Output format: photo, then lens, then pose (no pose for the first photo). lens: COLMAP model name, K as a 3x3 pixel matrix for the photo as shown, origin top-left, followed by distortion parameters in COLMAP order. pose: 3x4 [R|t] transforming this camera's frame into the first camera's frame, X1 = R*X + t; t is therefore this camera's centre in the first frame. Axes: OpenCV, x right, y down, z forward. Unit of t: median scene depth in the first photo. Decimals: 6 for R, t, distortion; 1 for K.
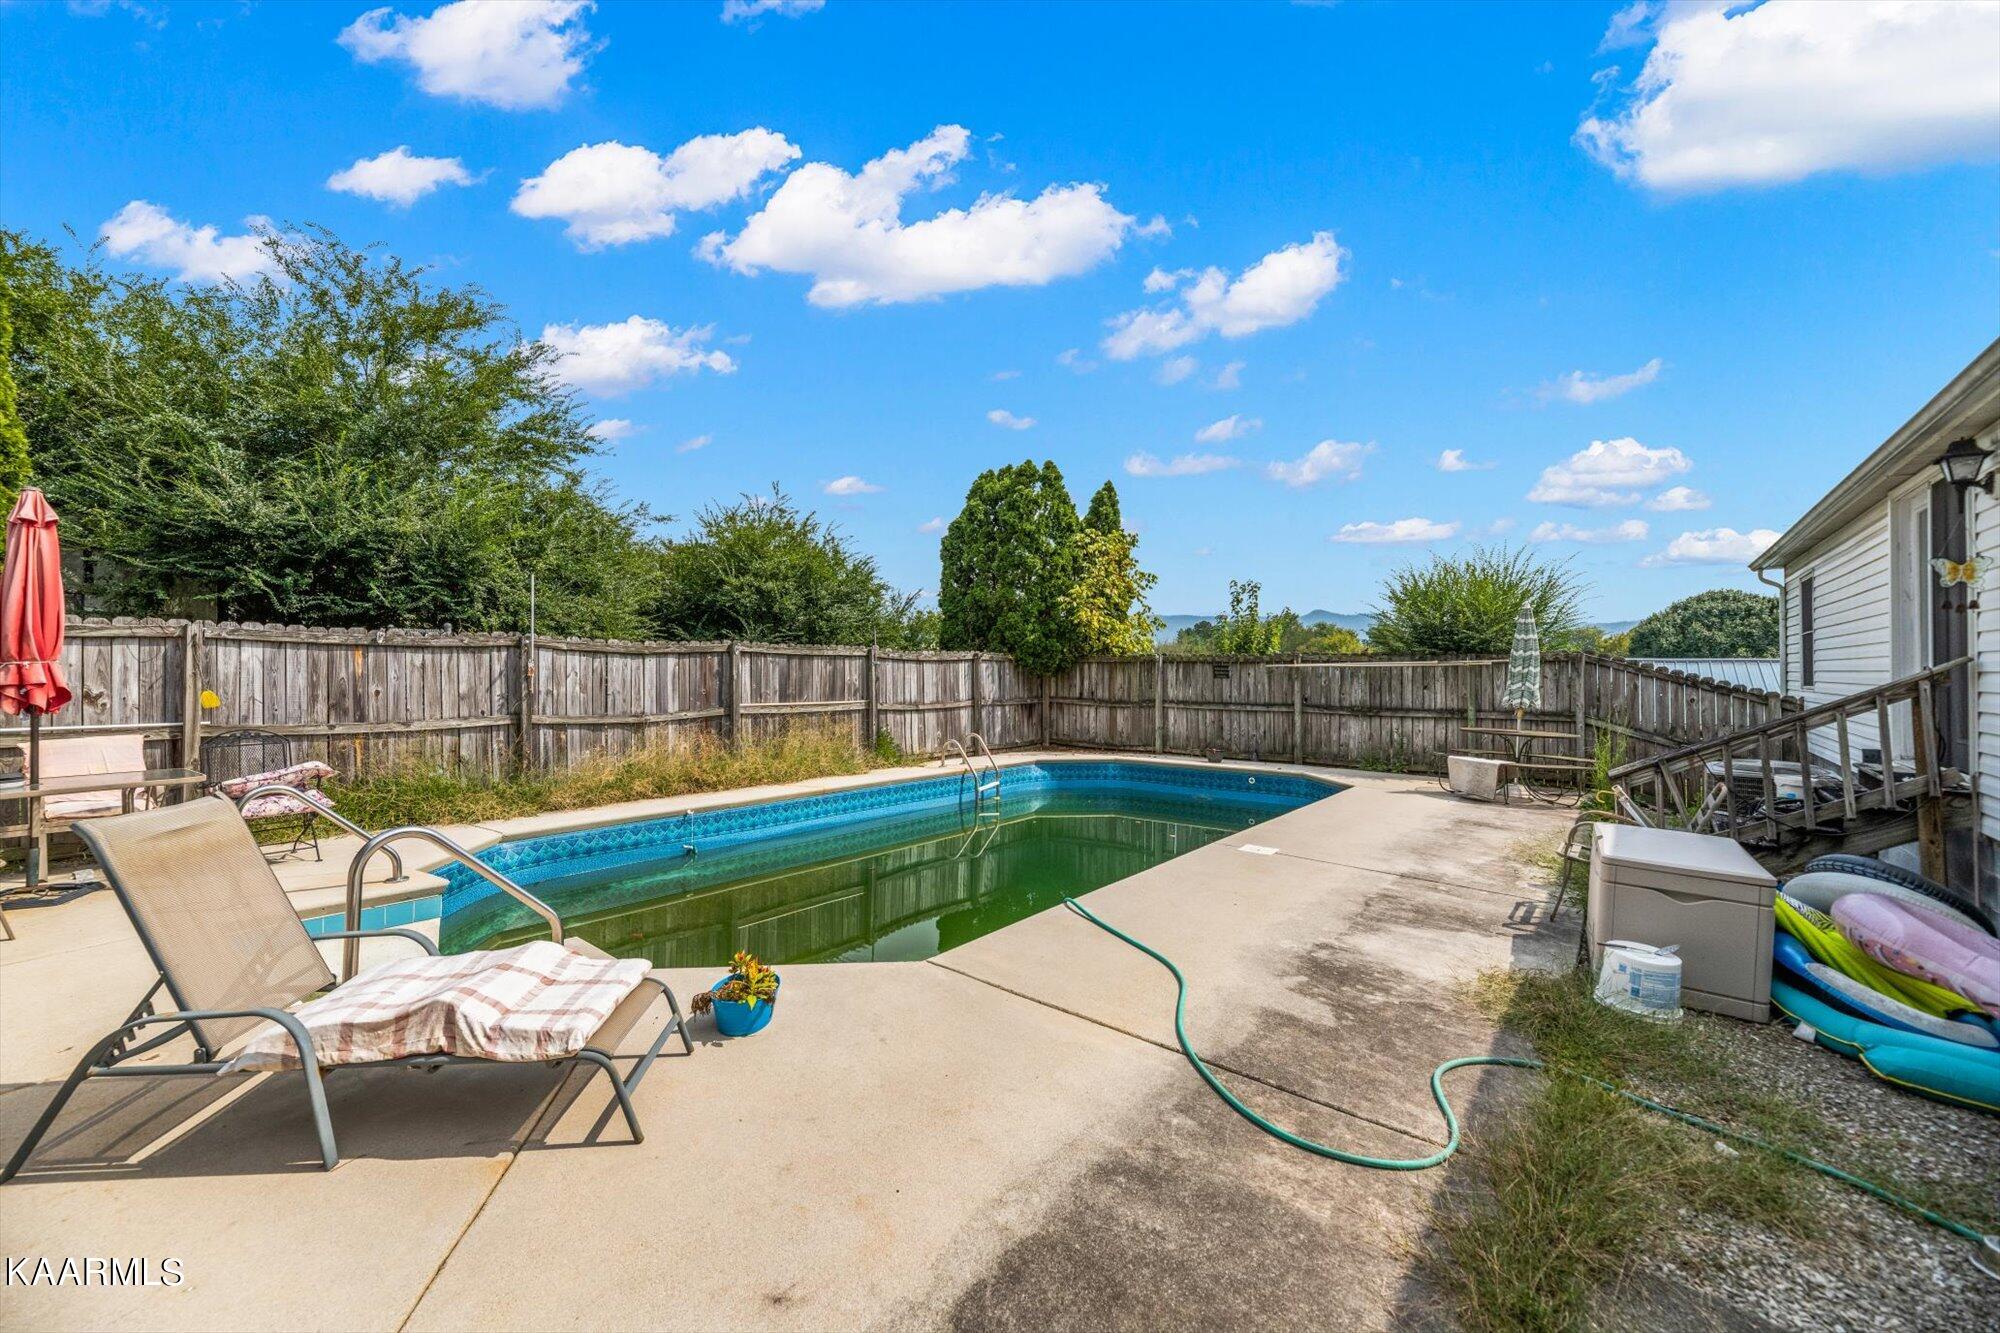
lens RADIAL K [[809.3, 0, 998.1], [0, 809.3, 662.0], [0, 0, 1]] dist [-0.002794, 0.000095]
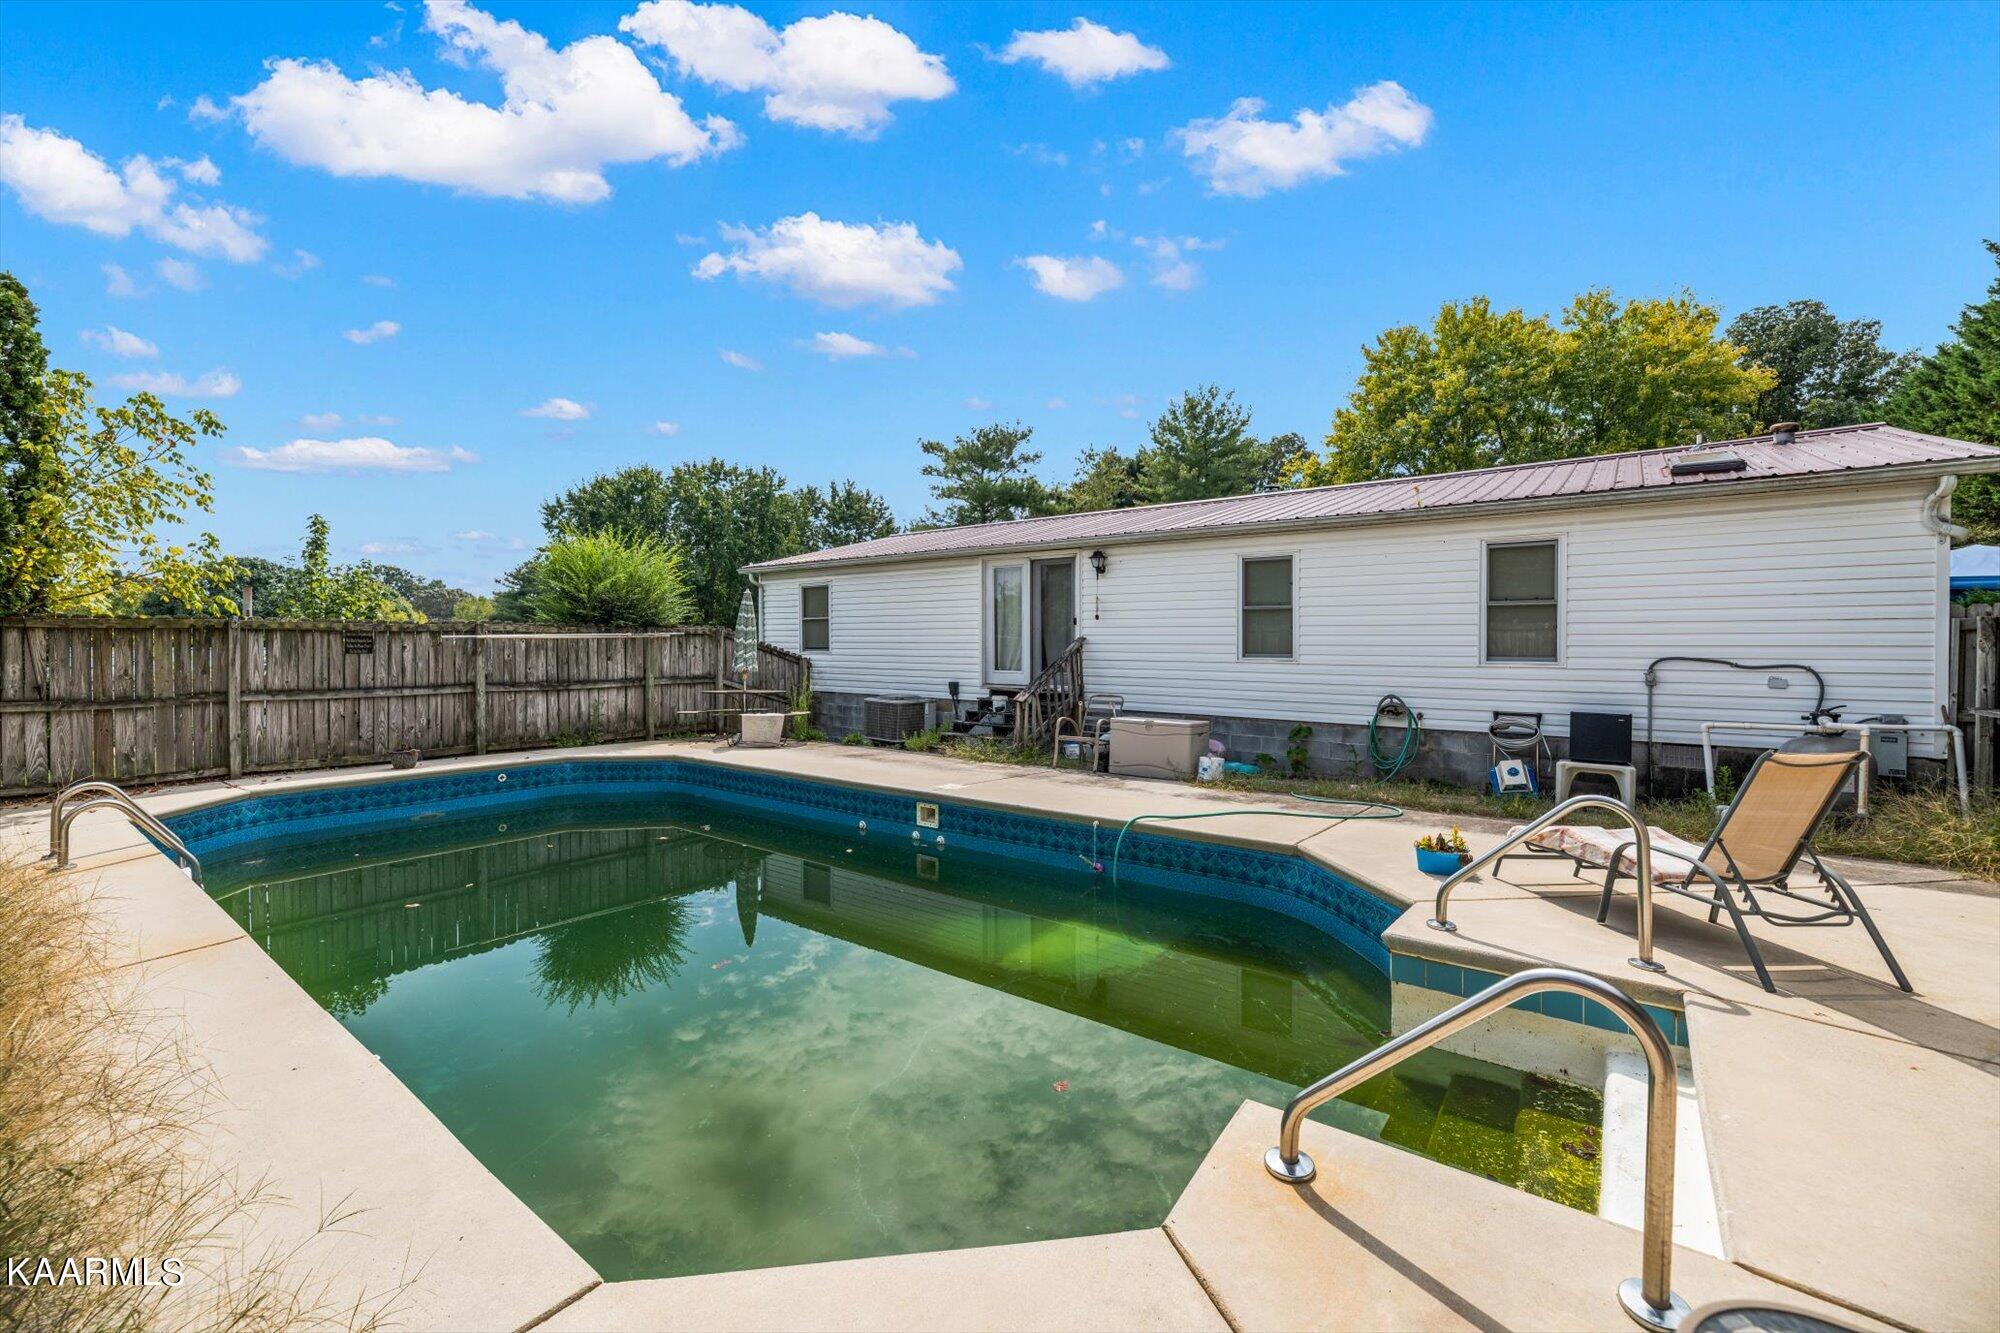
lens RADIAL K [[809.3, 0, 998.1], [0, 809.3, 662.0], [0, 0, 1]] dist [-0.002794, 0.000095]
pose [[-0.013991, -0.021990, 0.999660, -0.478216], [-0.004906, 0.999748, 0.021923, 0.009846], [-0.999890, -0.004597, -0.014095, 0.481590]]
